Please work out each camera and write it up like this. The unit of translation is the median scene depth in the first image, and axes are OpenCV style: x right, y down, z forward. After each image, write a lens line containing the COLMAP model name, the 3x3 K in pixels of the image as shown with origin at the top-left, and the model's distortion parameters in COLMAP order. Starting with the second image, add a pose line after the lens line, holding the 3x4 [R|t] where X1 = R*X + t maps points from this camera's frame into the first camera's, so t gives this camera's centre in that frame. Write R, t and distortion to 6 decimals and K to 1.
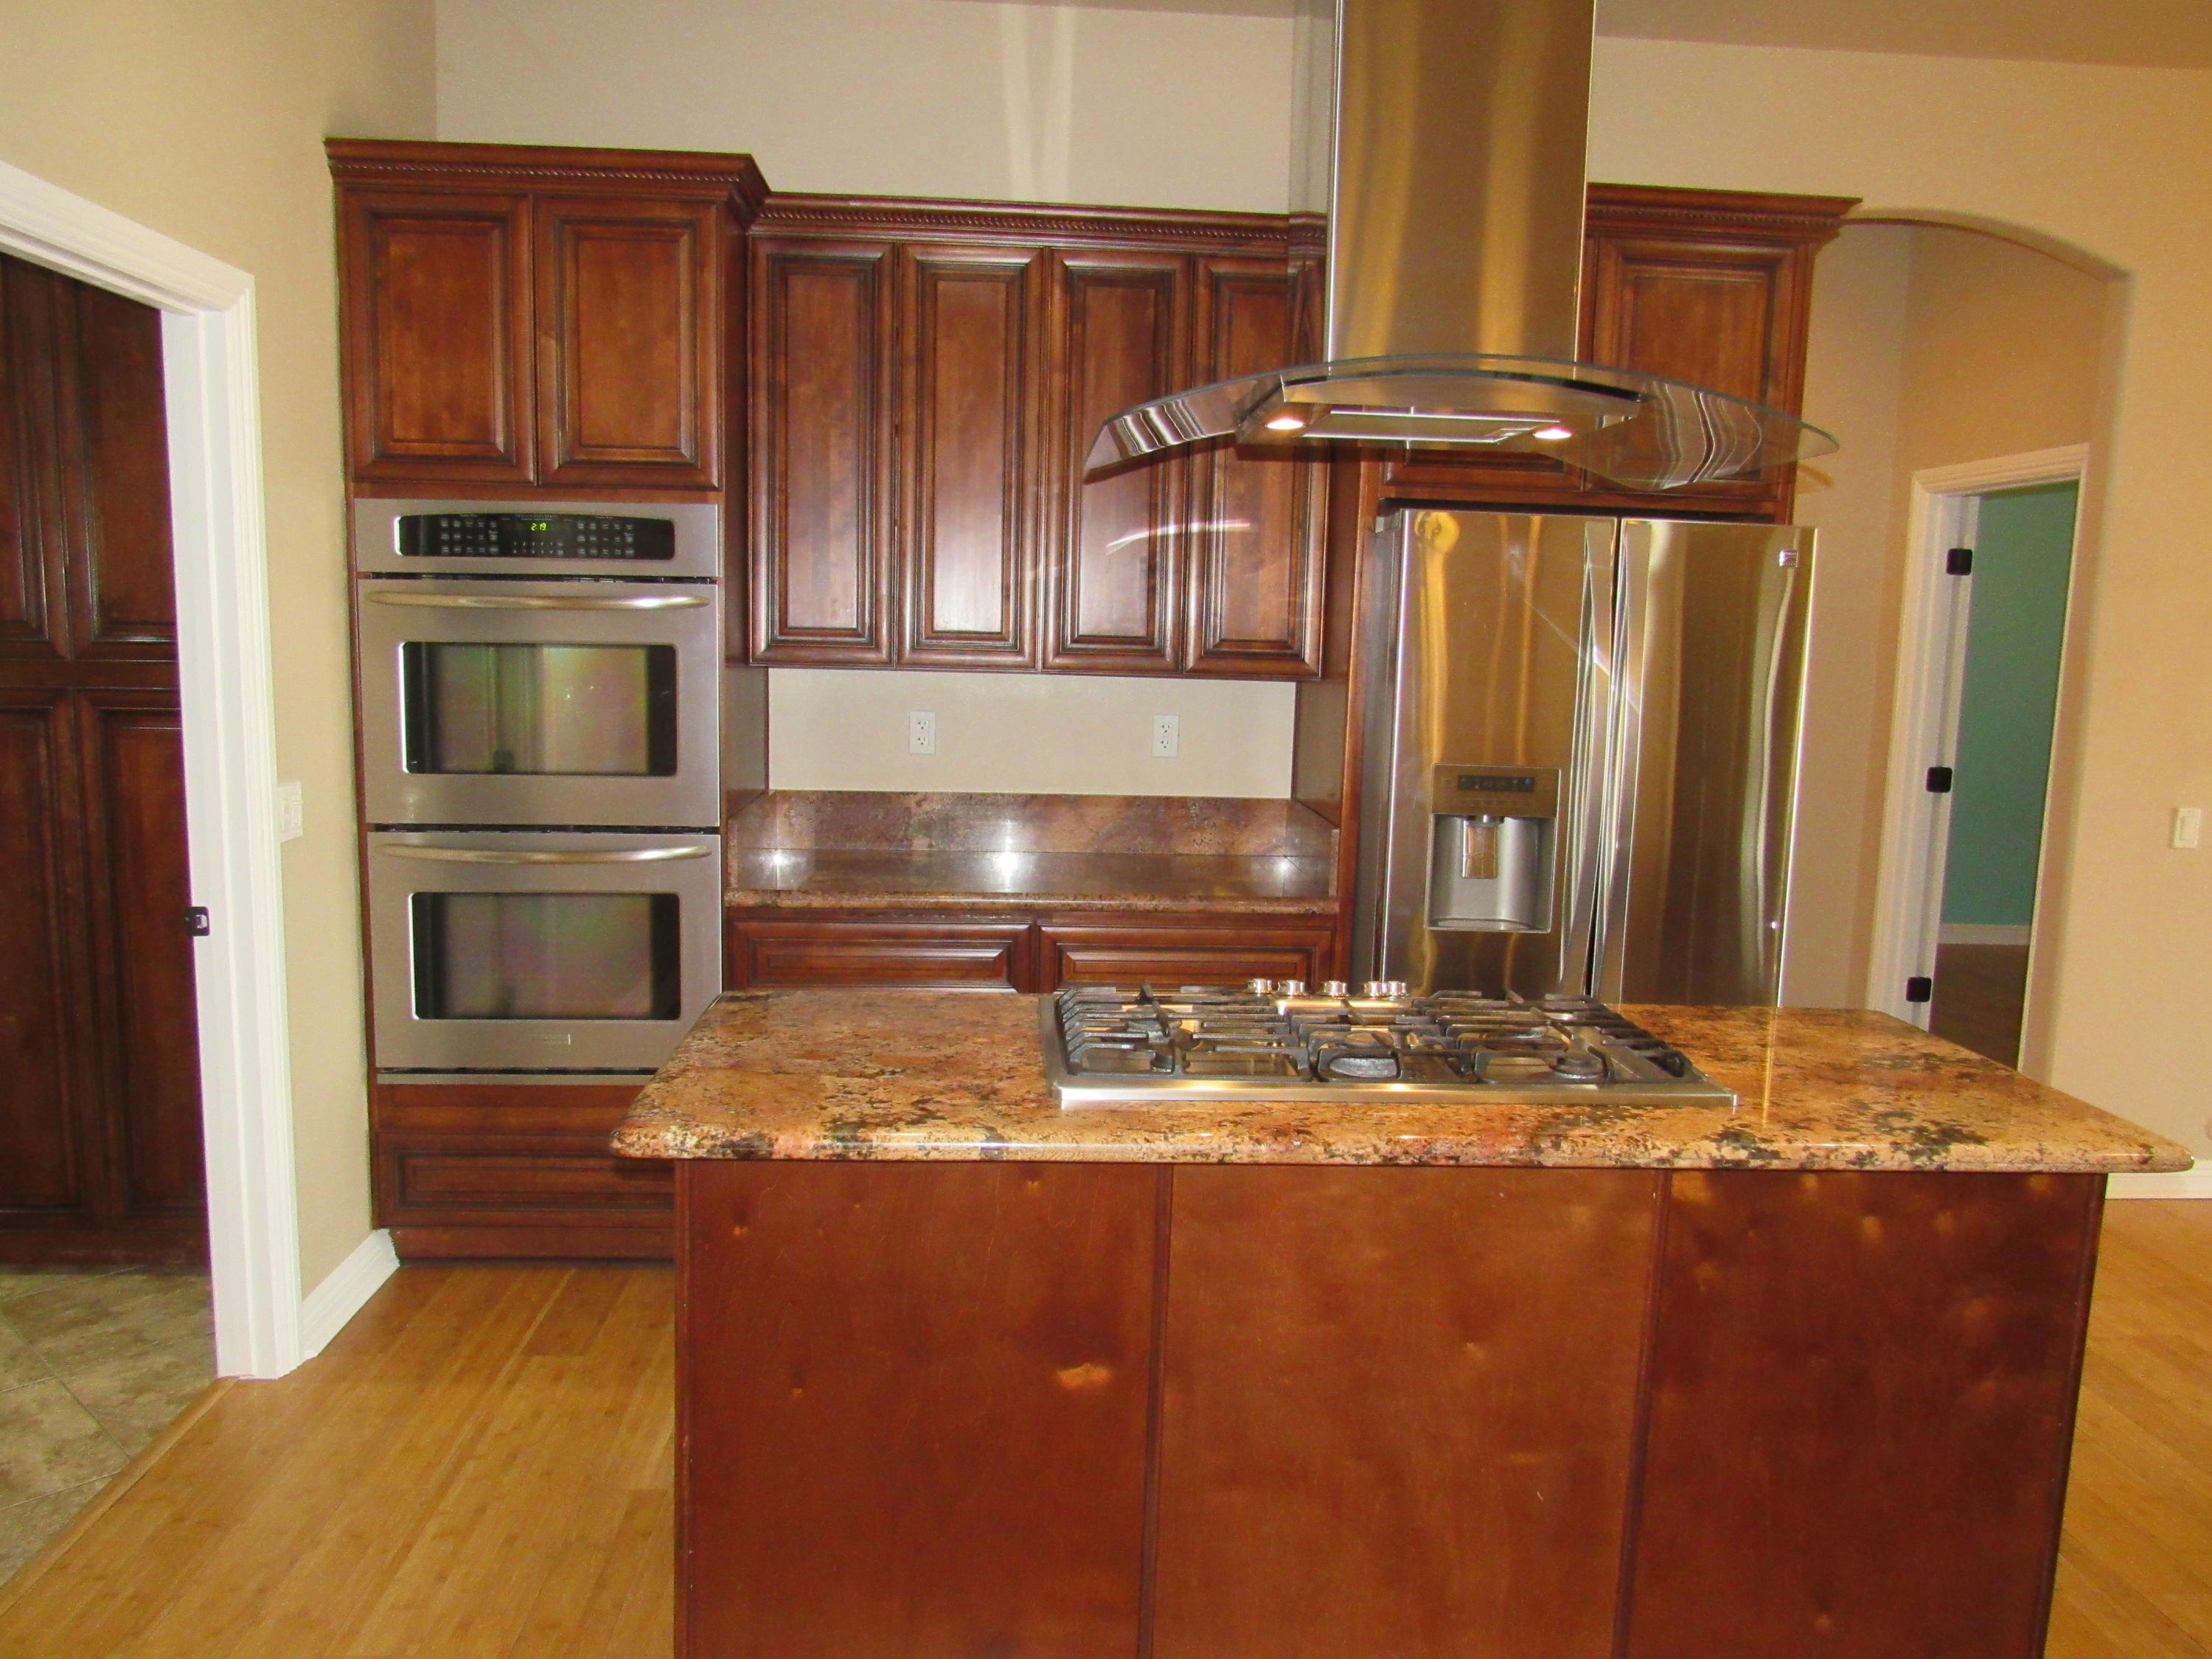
lens RADIAL K [[1584.4, 0, 1106.0], [0, 1584.4, 829.5], [0, 0, 1]] dist [-0.025199, -0.001935]
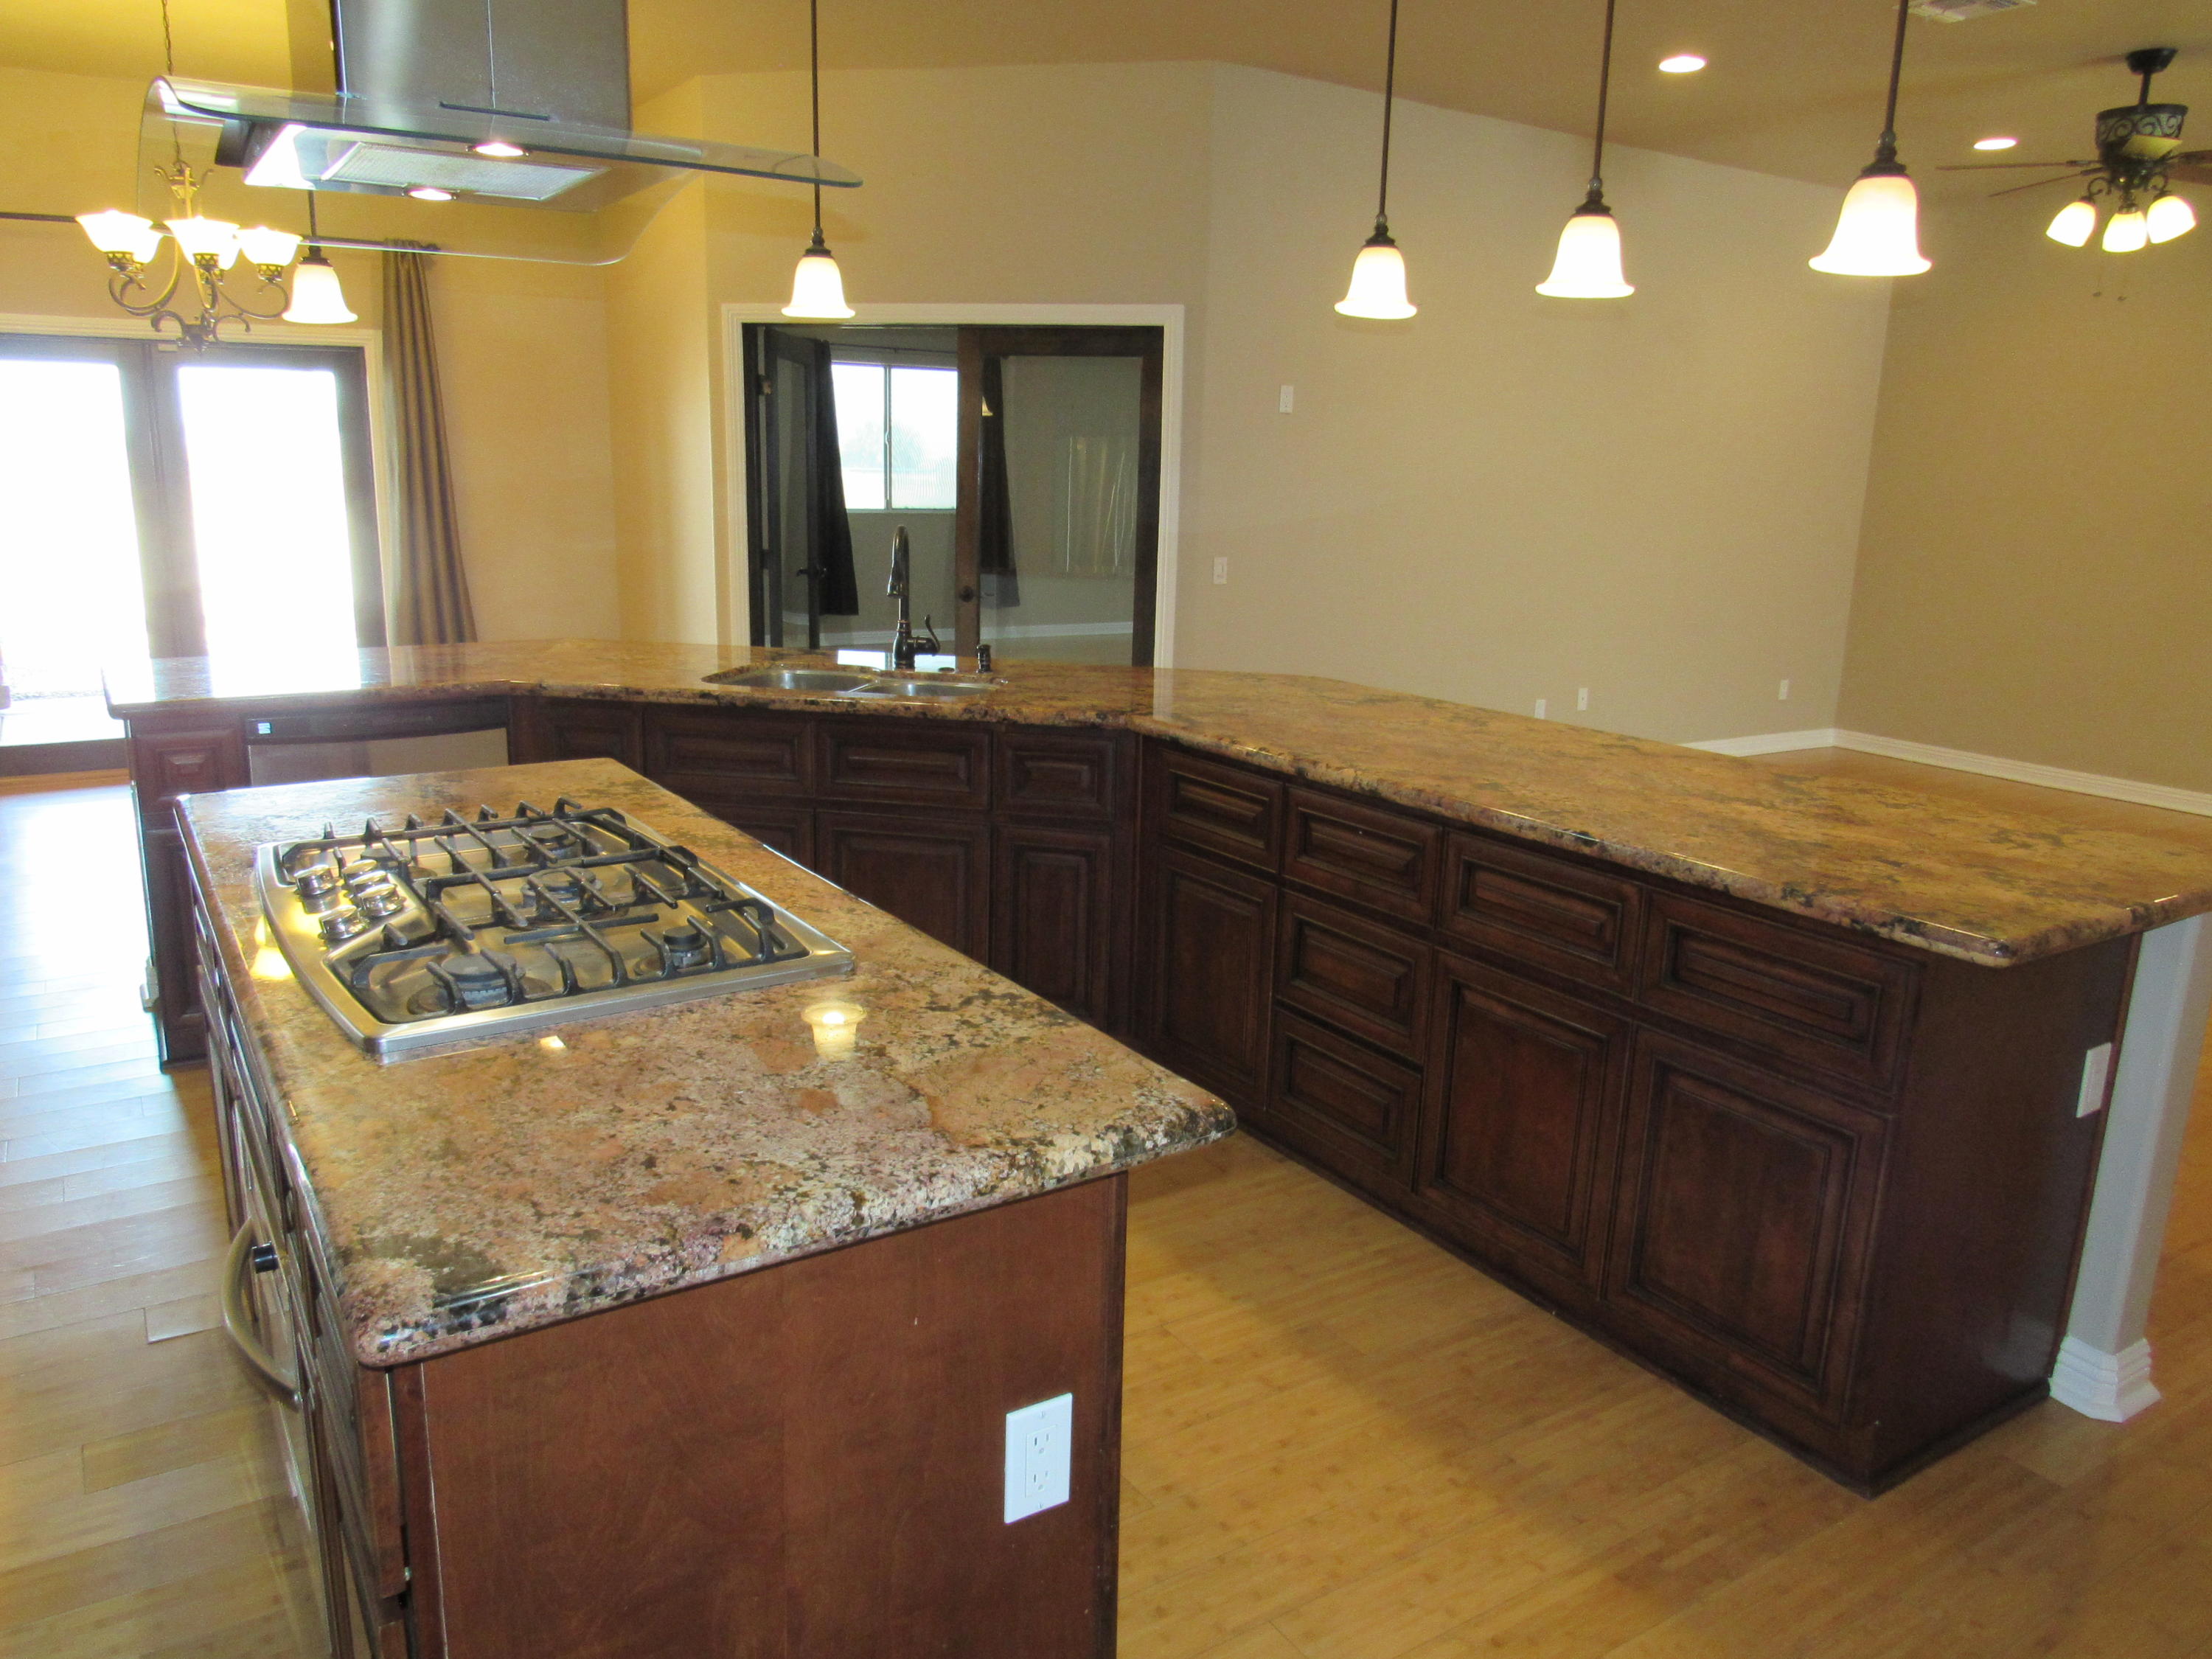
lens RADIAL K [[1584.4, 0, 1106.0], [0, 1584.4, 829.5], [0, 0, 1]] dist [-0.025199, -0.001935]
pose [[-0.487453, -0.236792, 0.840428, -0.842258], [0.078432, 0.946759, 0.312242, -0.173603], [-0.869619, 0.218119, -0.442929, 1.274440]]
